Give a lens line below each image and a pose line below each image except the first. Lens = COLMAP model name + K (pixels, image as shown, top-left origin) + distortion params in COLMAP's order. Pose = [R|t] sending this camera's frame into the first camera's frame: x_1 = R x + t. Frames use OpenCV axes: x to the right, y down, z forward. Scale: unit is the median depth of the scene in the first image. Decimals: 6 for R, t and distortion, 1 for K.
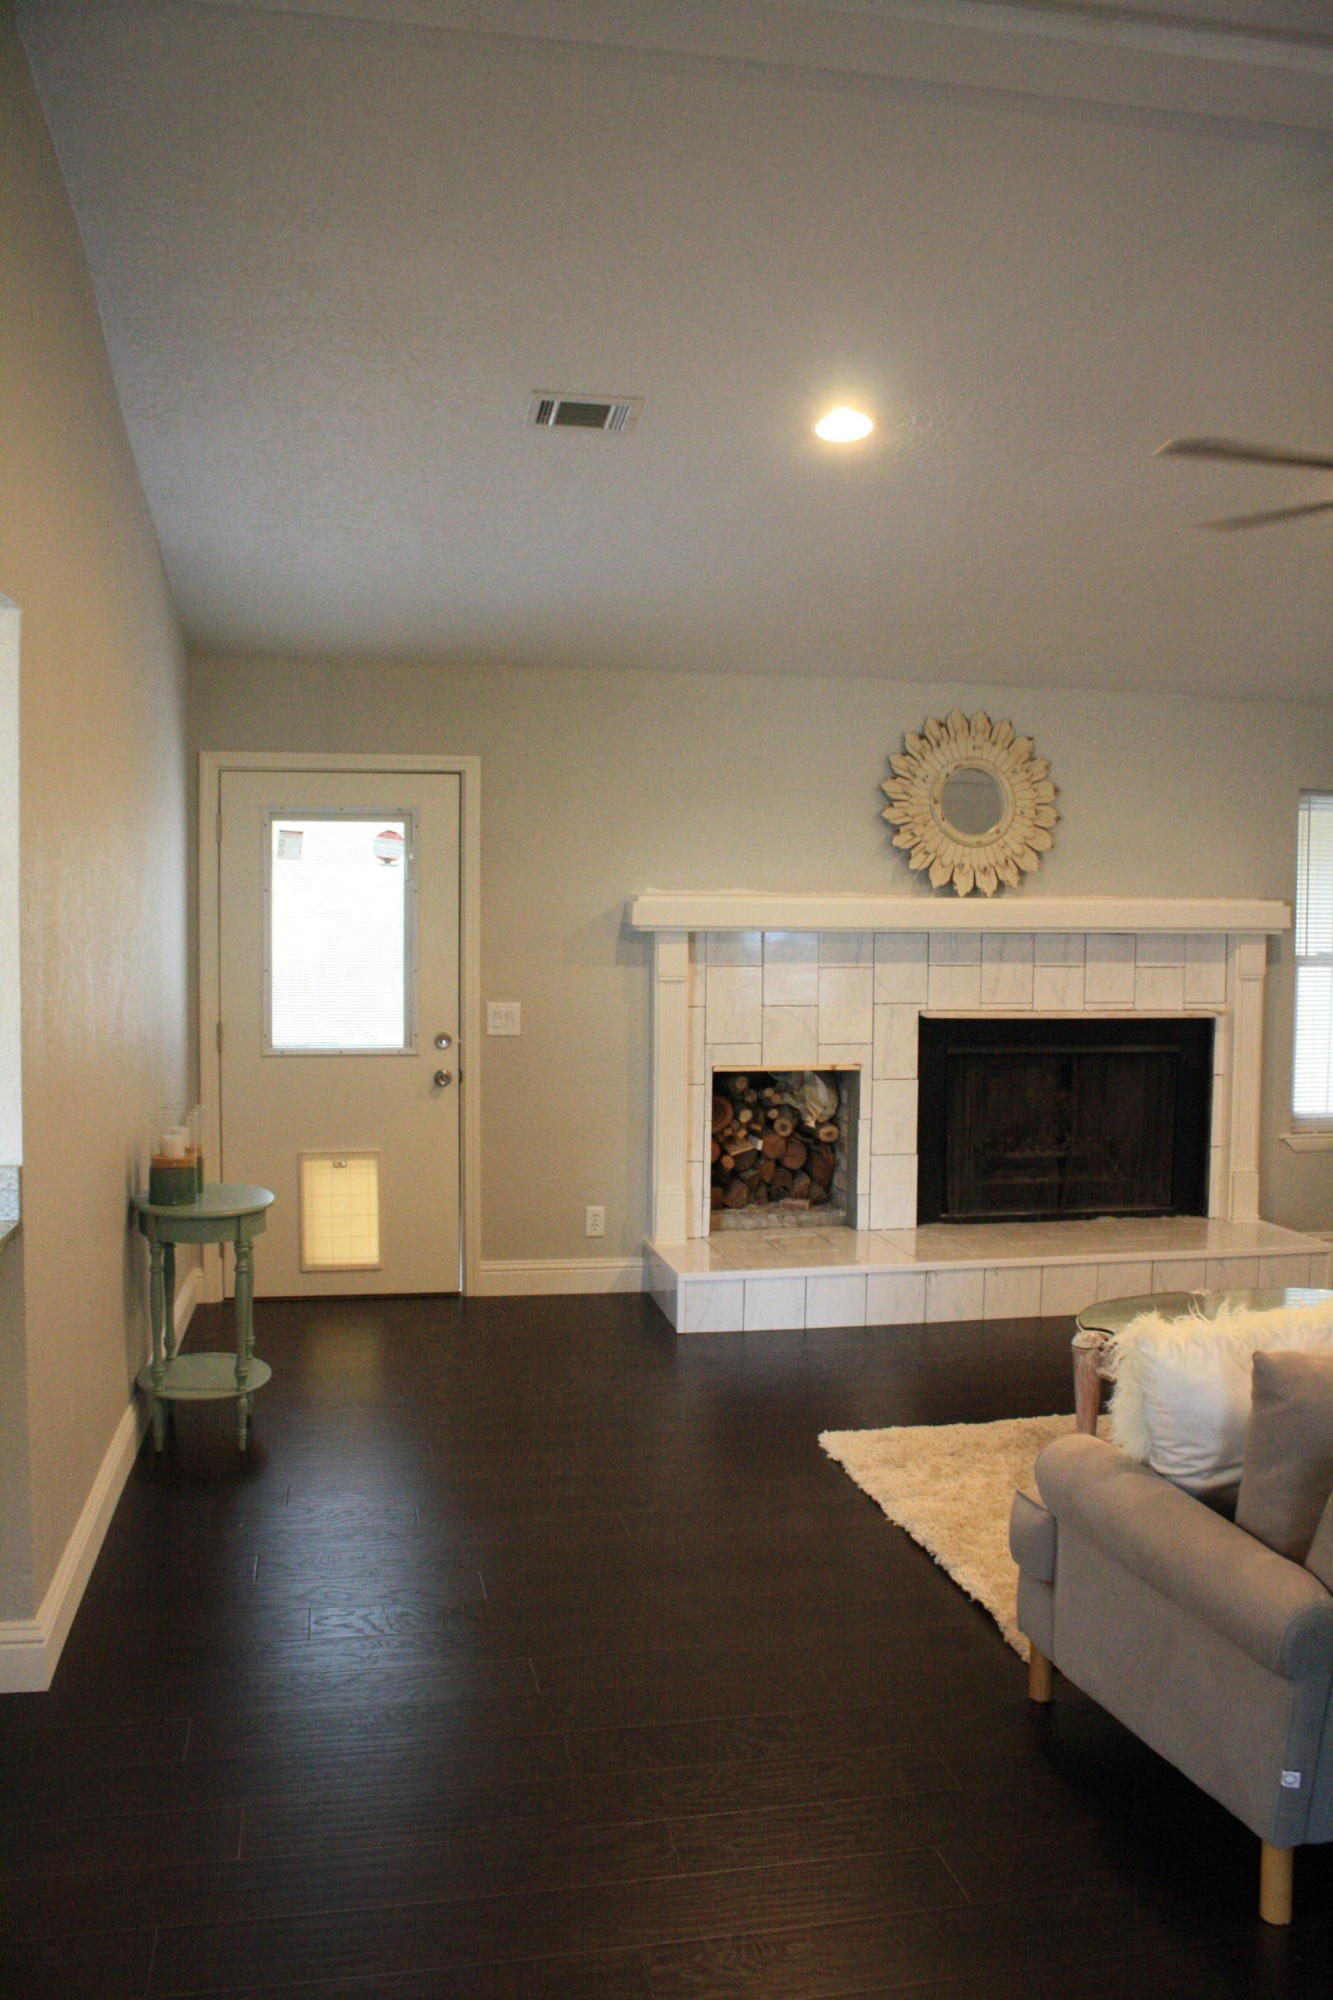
lens RADIAL K [[1660.1, 0, 666.5], [0, 1660.1, 1000.0], [0, 0, 1]] dist [-0.167337, 0.136617]
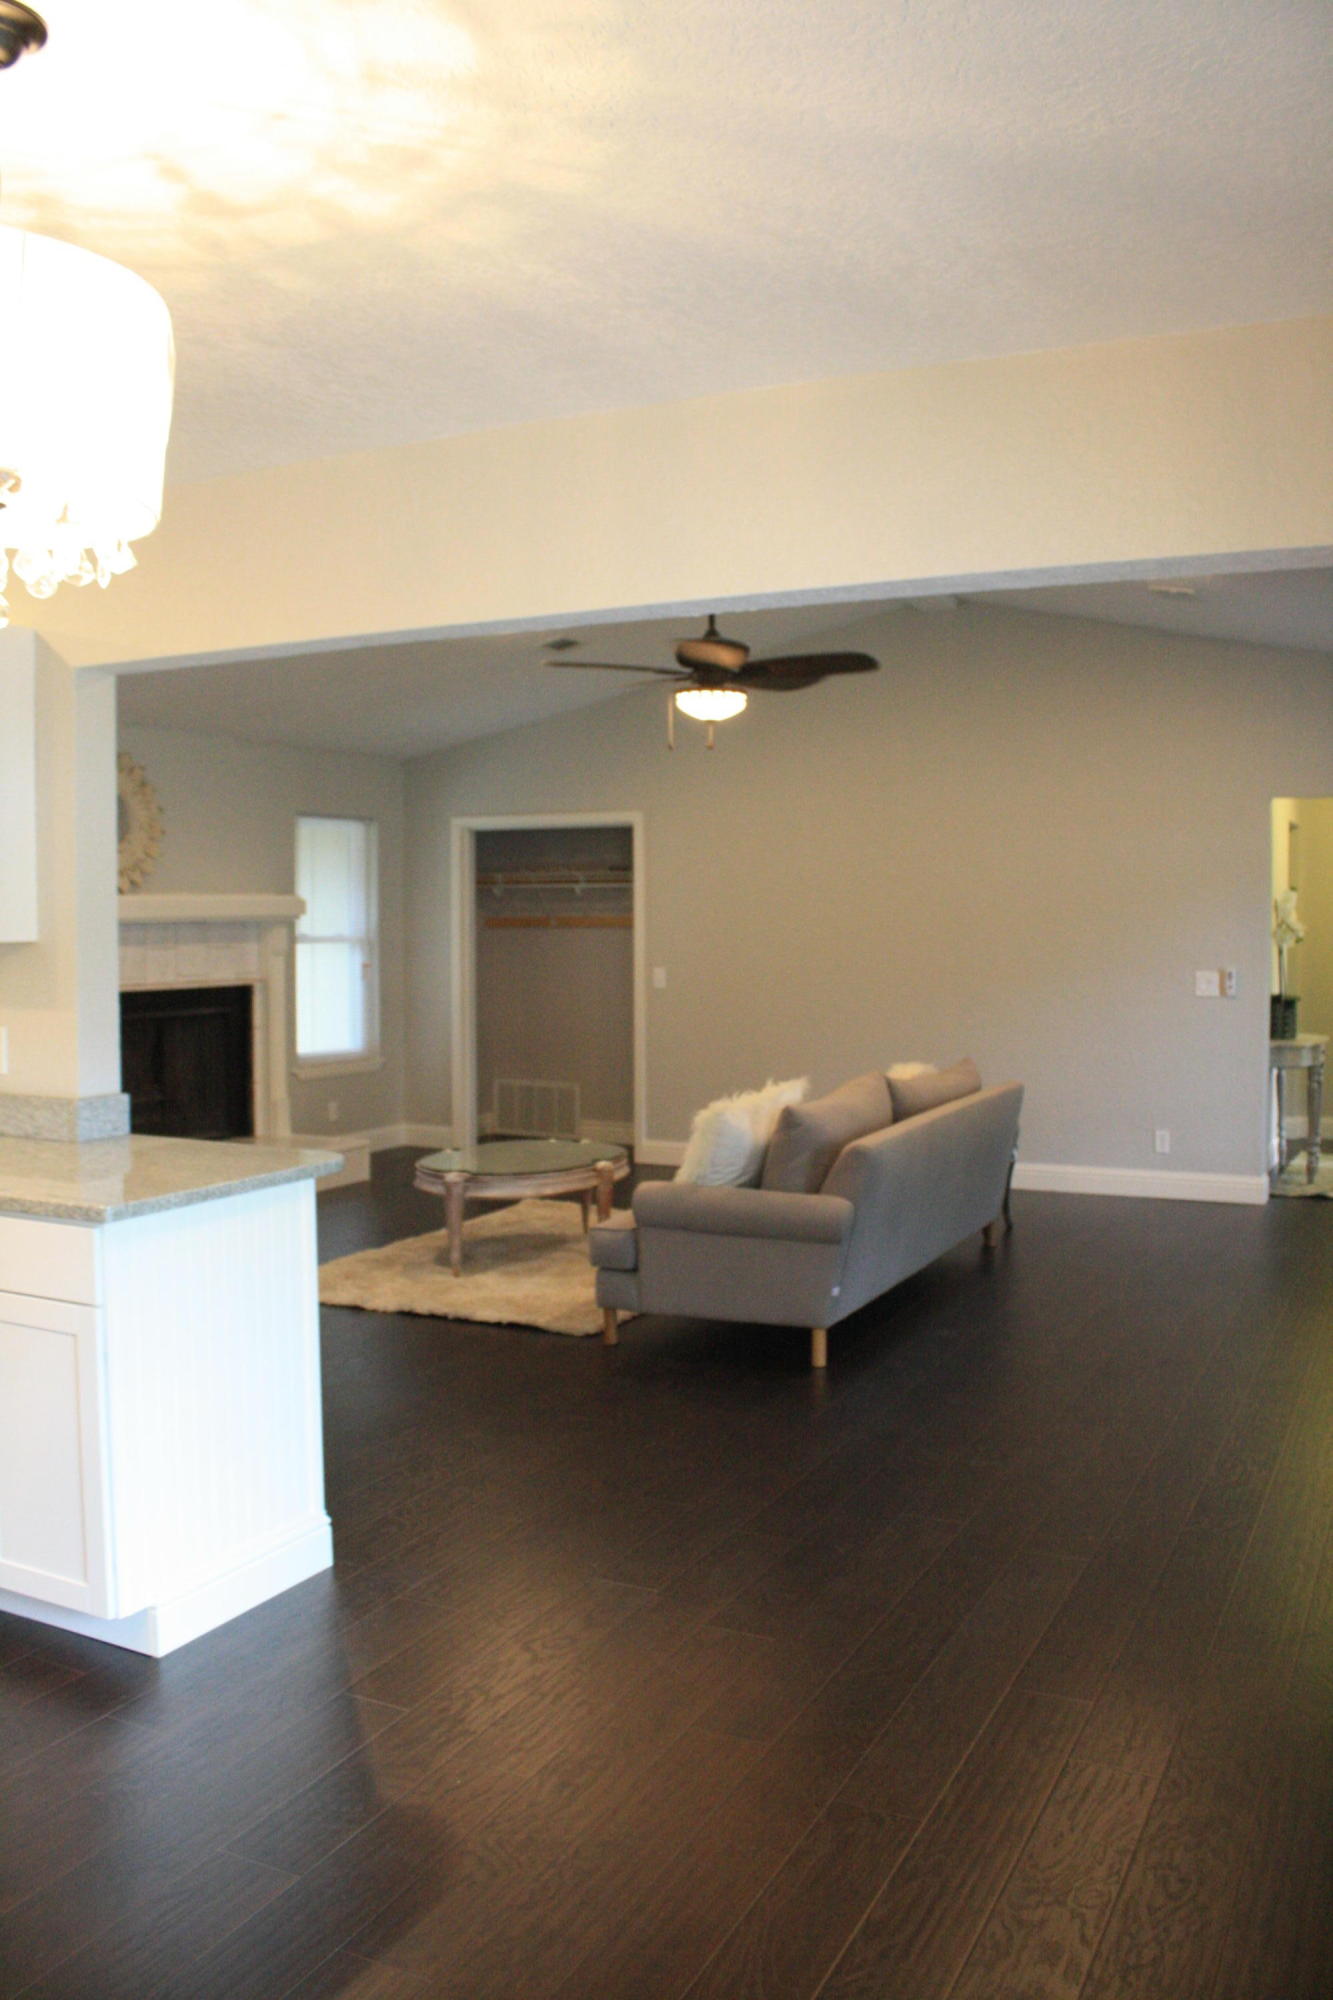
lens RADIAL K [[1660.1, 0, 666.5], [0, 1660.1, 1000.0], [0, 0, 1]] dist [-0.167337, 0.136617]
pose [[0.607642, -0.048805, 0.792710, -0.538861], [0.047053, 0.998569, 0.025411, 0.005687], [-0.792816, 0.021858, 0.609069, -0.077032]]
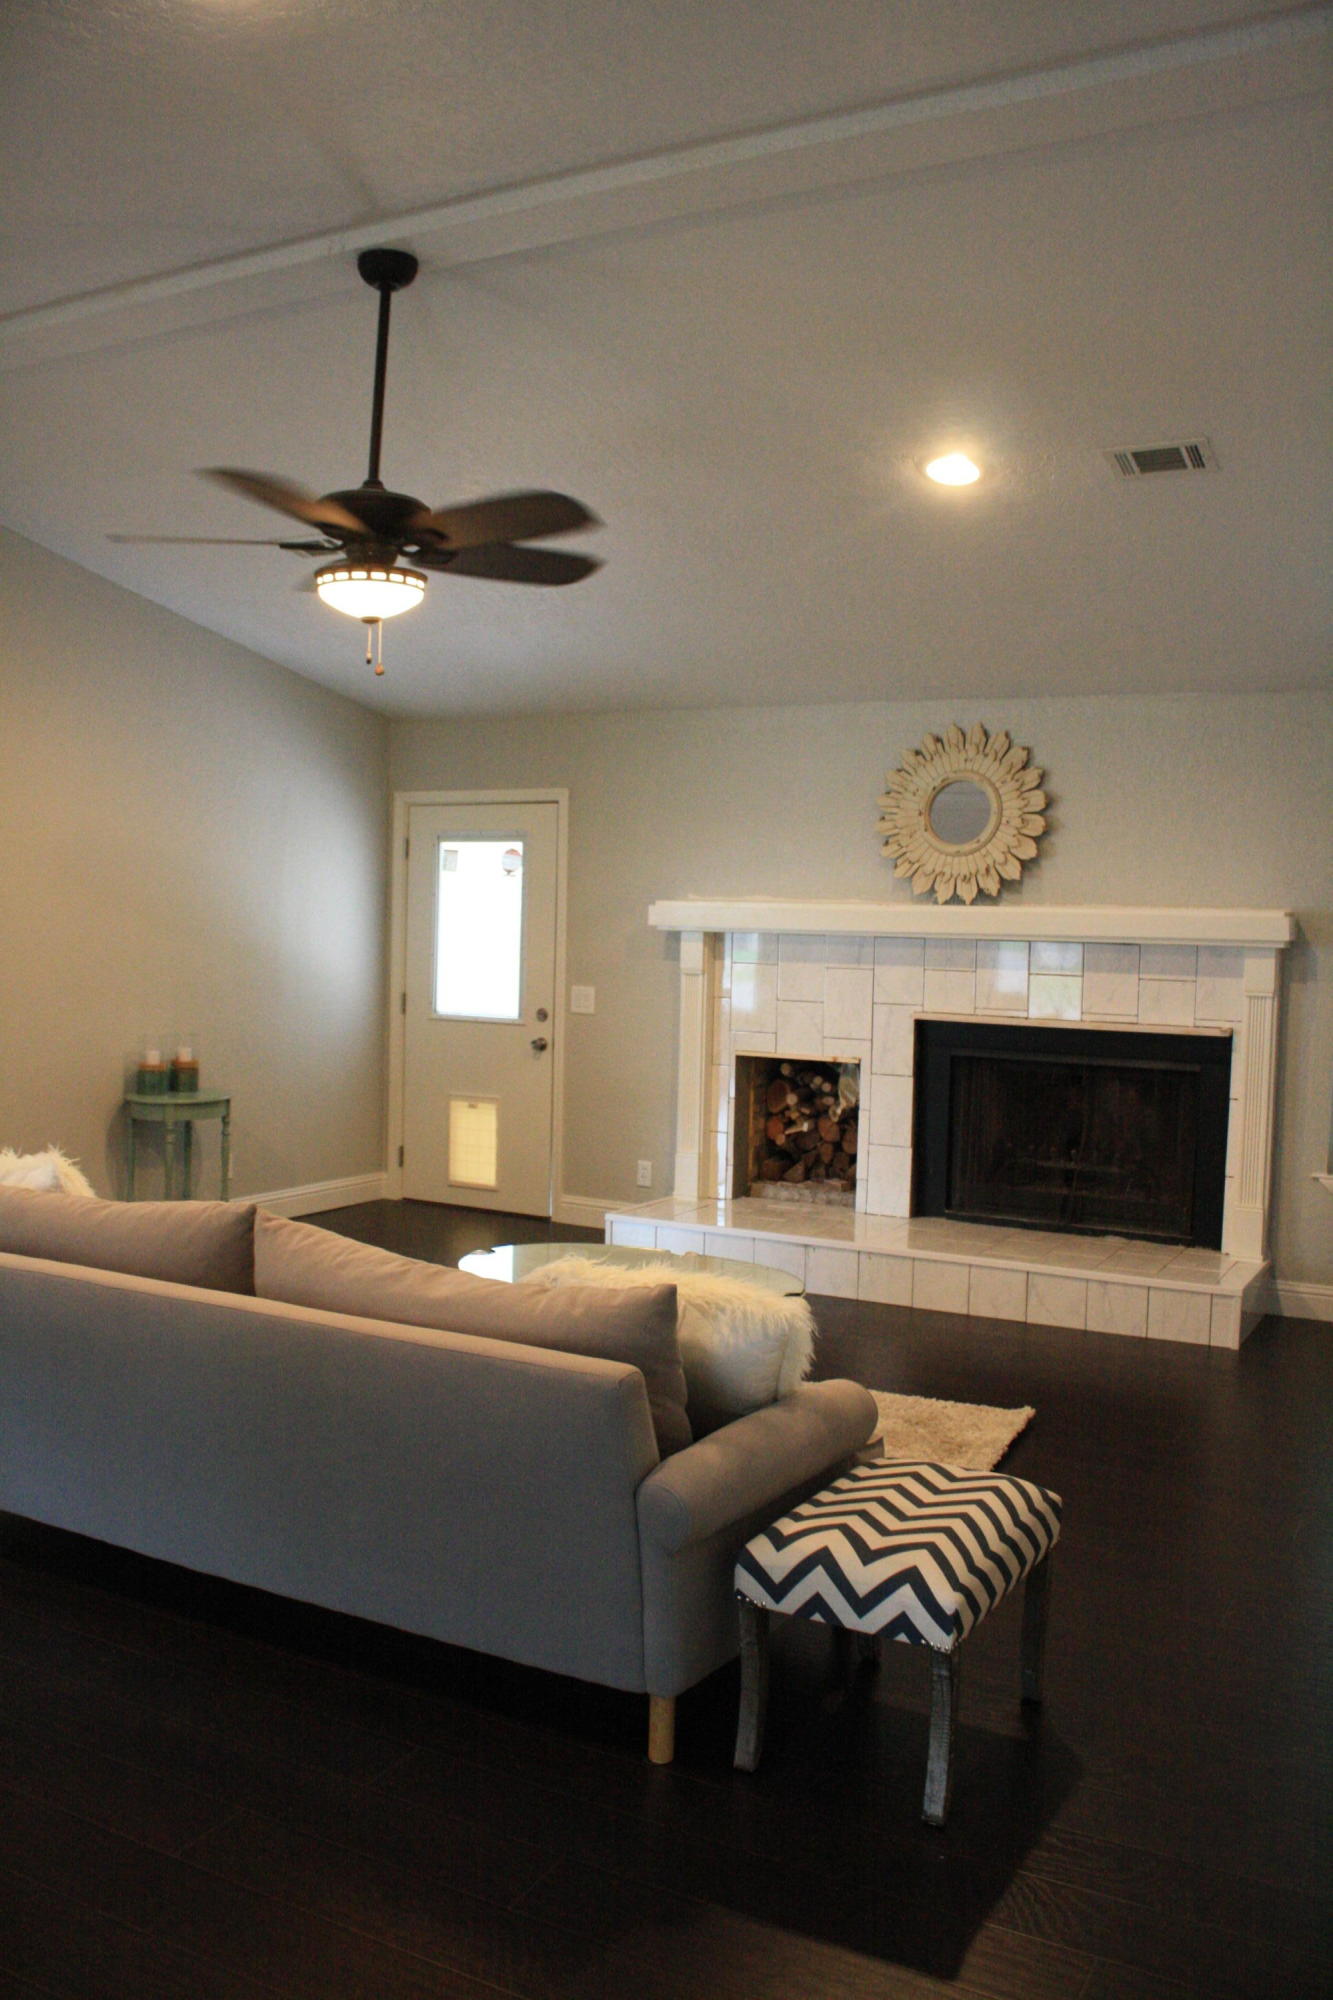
lens RADIAL K [[1660.1, 0, 666.5], [0, 1660.1, 1000.0], [0, 0, 1]] dist [-0.167337, 0.136617]
pose [[0.766166, 0.043234, -0.641186, 0.714617], [-0.051927, 0.998637, 0.005287, 0.001599], [0.640541, 0.029244, 0.767367, 0.088126]]
